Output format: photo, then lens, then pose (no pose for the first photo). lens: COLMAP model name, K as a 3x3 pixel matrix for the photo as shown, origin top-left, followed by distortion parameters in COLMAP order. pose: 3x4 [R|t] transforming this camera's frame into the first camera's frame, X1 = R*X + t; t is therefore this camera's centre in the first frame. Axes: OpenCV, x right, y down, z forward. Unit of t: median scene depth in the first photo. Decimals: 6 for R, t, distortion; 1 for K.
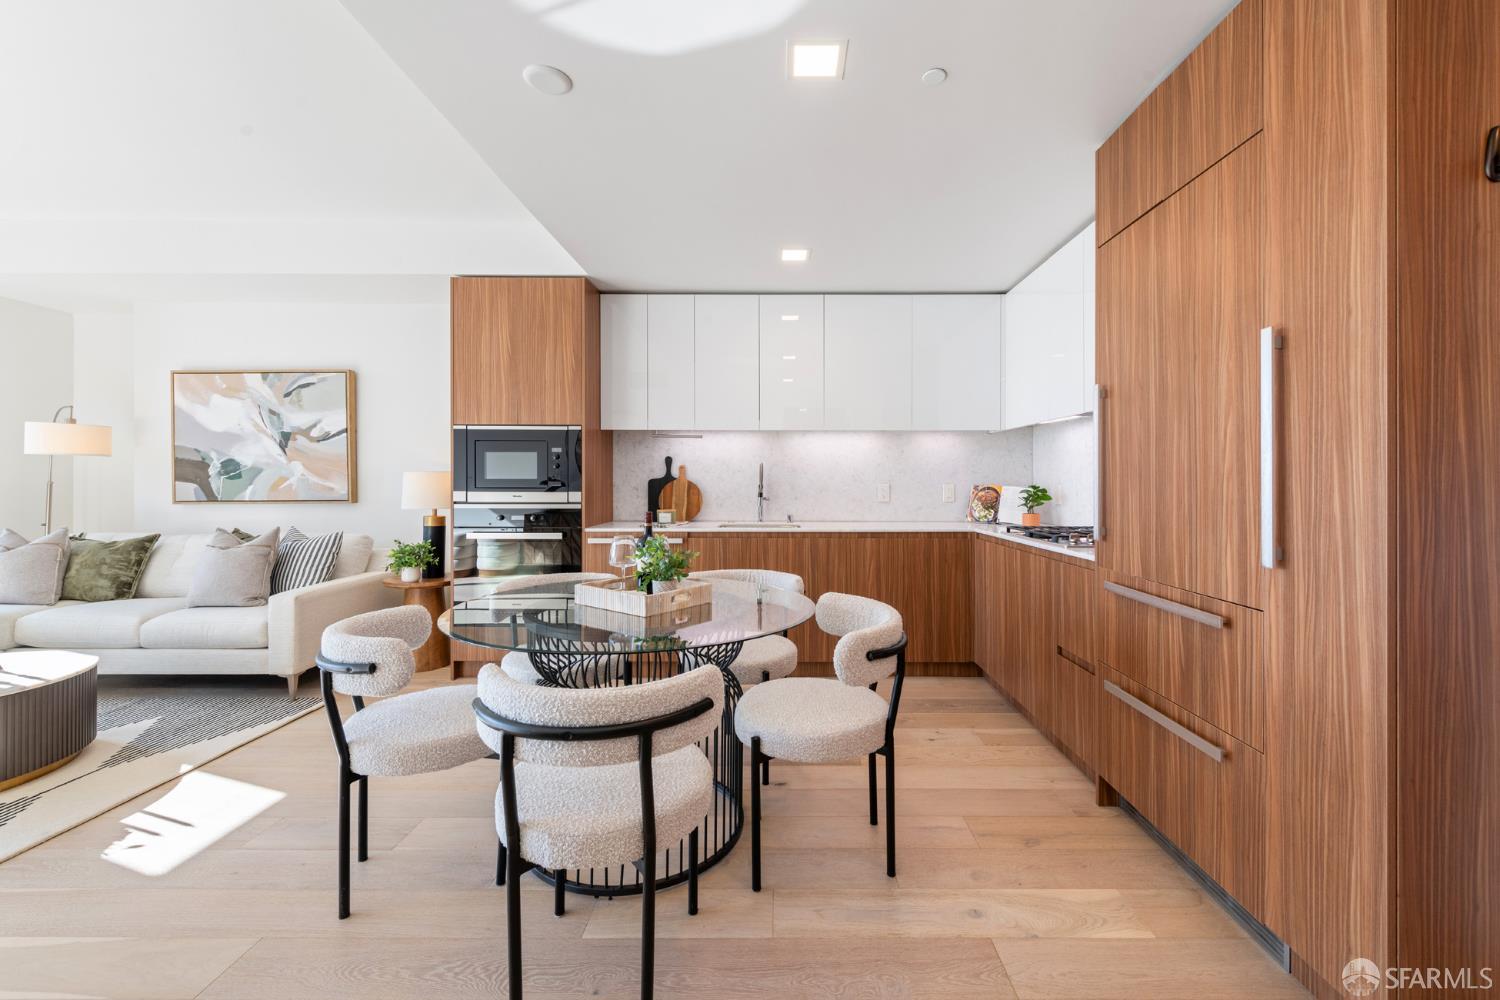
lens RADIAL K [[616.0, 0, 787.5], [0, 616.0, 480.7], [0, 0, 1]] dist [0.001242, 0.000072]
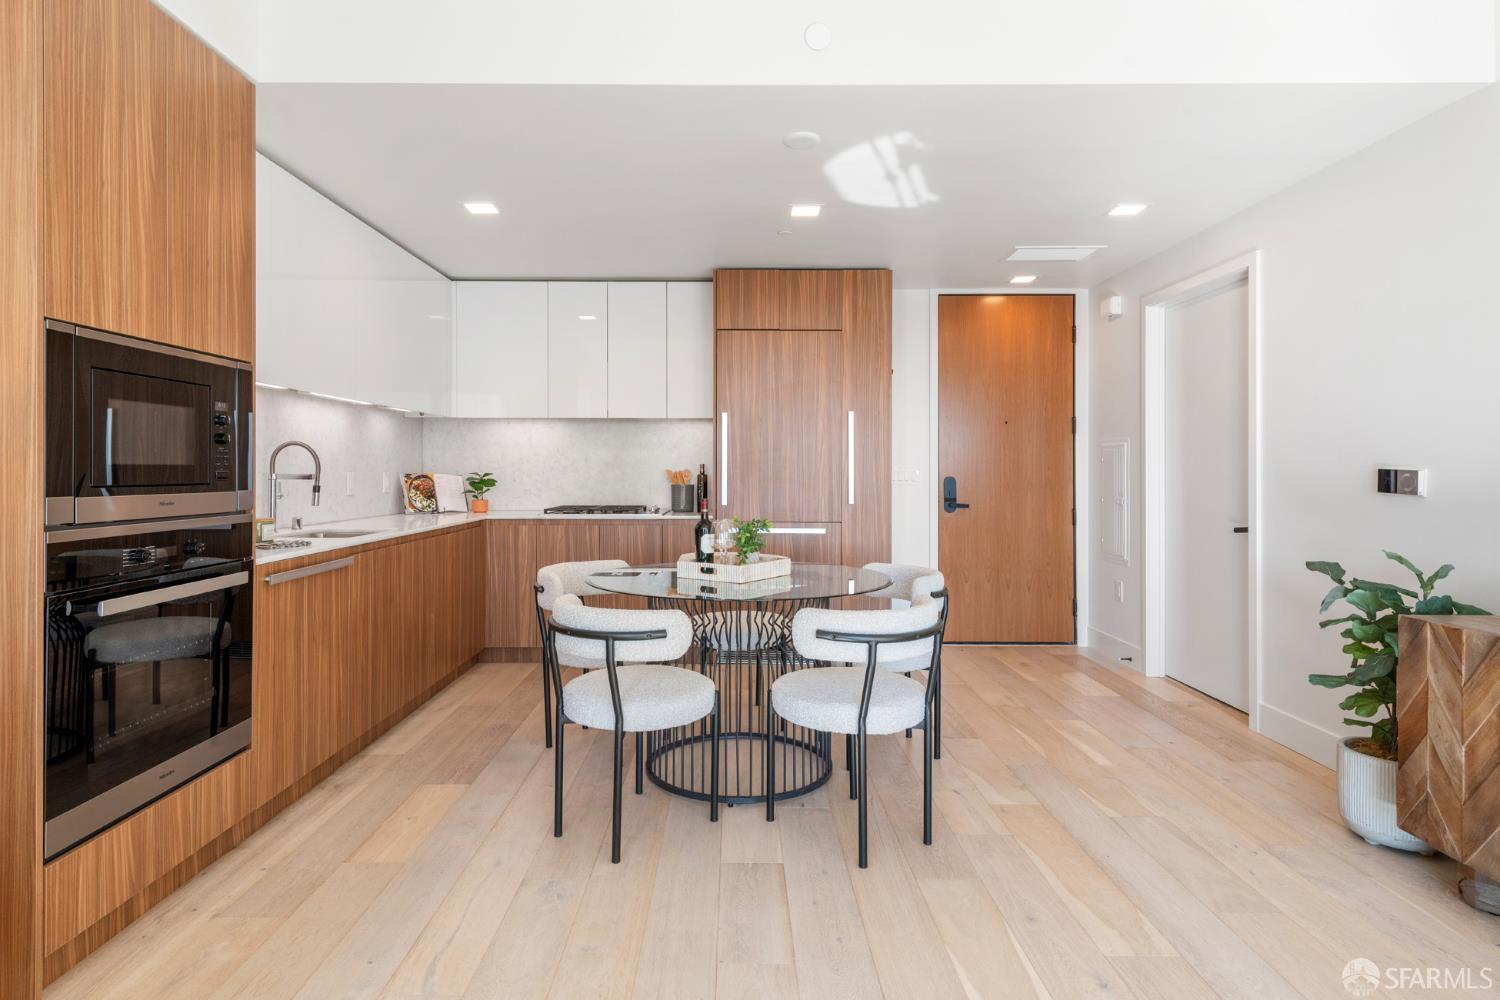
lens RADIAL K [[814.5, 0, 743.2], [0, 814.5, 465.6], [0, 0, 1]] dist [0.016515, 0.000042]
pose [[-0.013773, 0.003634, 0.999899, -0.900042], [-0.004817, 0.999982, -0.003700, -0.001931], [-0.999894, -0.004868, -0.013755, 0.512522]]
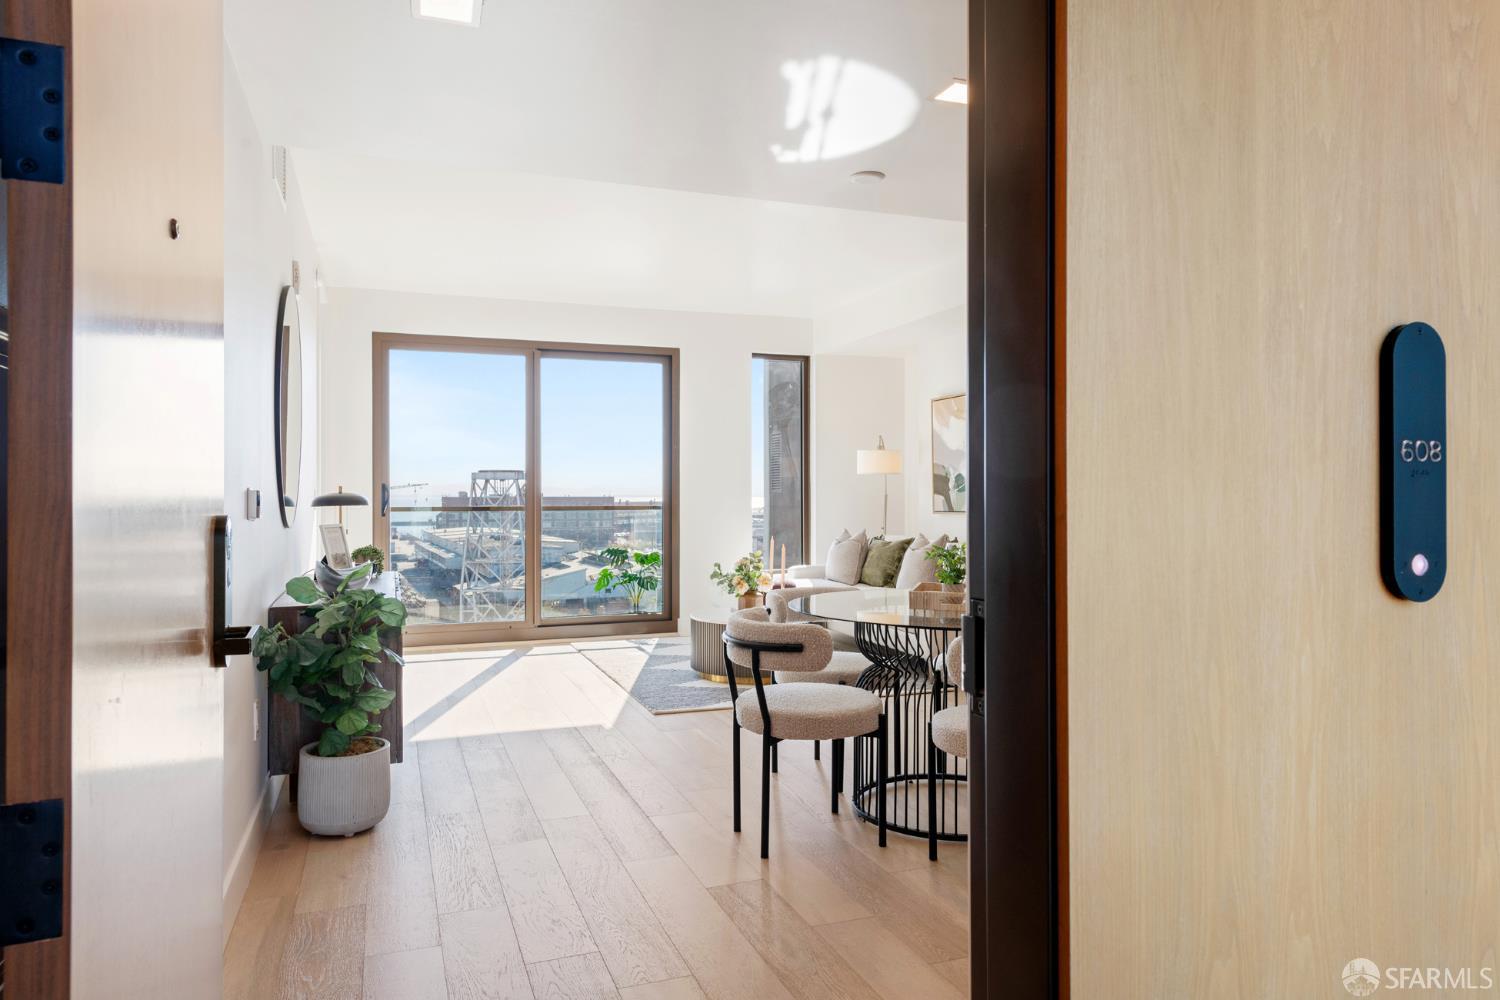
lens RADIAL K [[987.1, 0, 753.9], [0, 987.1, 504.1], [0, 0, 1]] dist [-0.000813, -0.000020]
pose [[0.355653, 0.005882, -0.934599, 0.626615], [0.006351, 0.999942, 0.008710, 0.001534], [0.934596, -0.009033, 0.355595, 0.021815]]
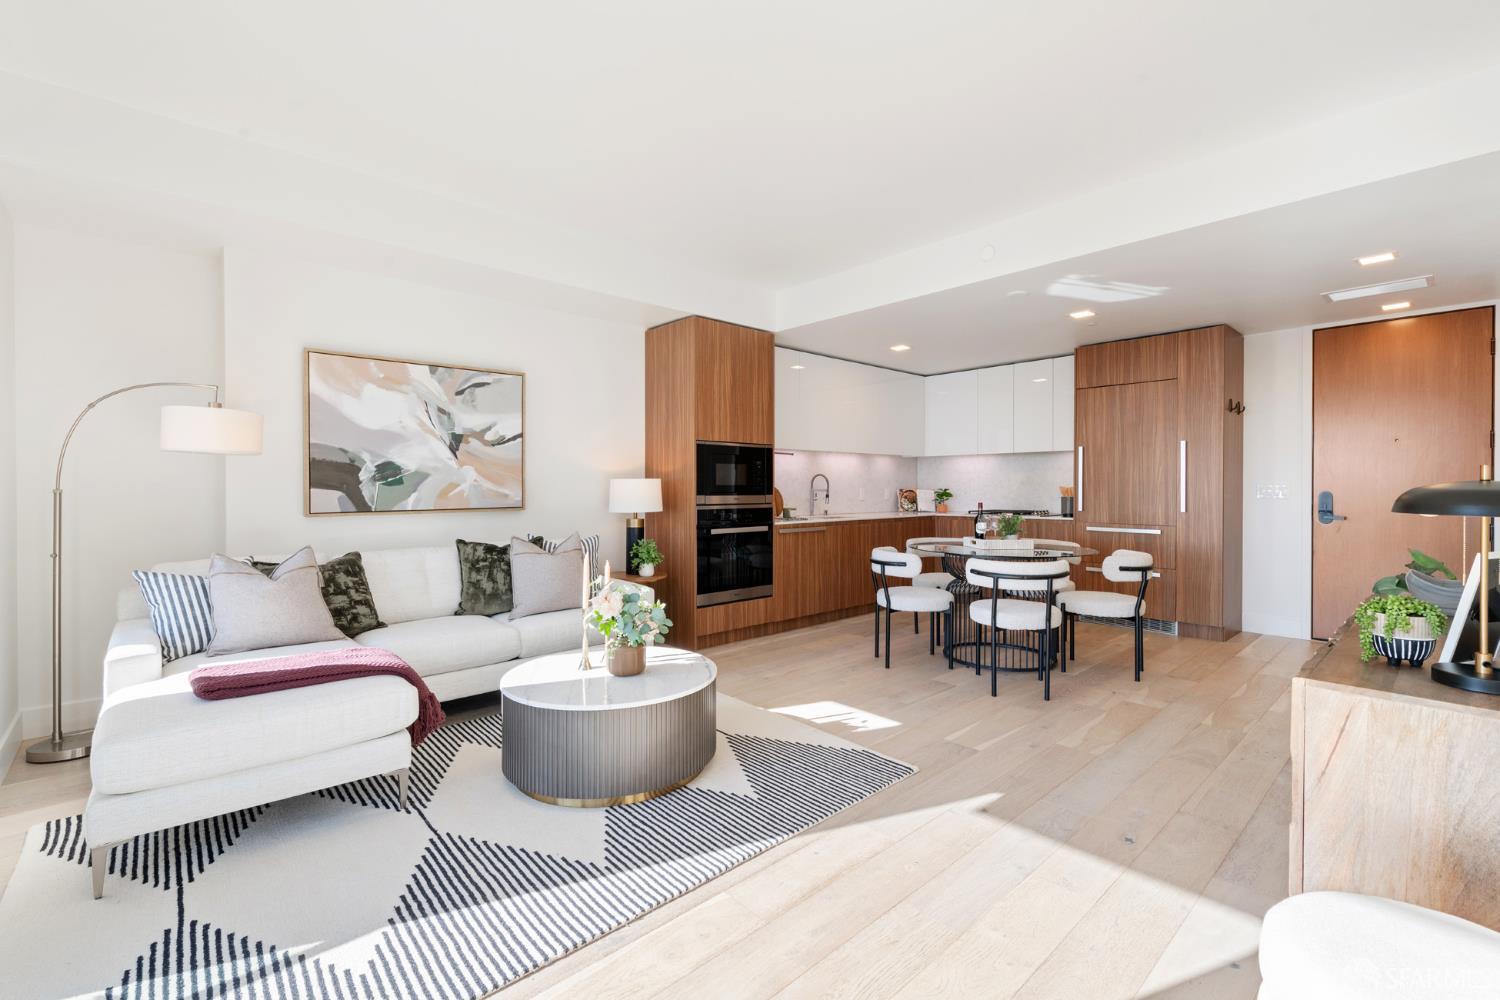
lens RADIAL K [[660.9, 0, 750.4], [0, 660.9, 494.2], [0, 0, 1]] dist [-0.003936, -0.000565]
pose [[0.732746, -0.009312, 0.680438, -1.160940], [0.000726, 0.999916, 0.012902, -0.001879], [-0.680501, -0.008960, 0.732692, -0.010331]]
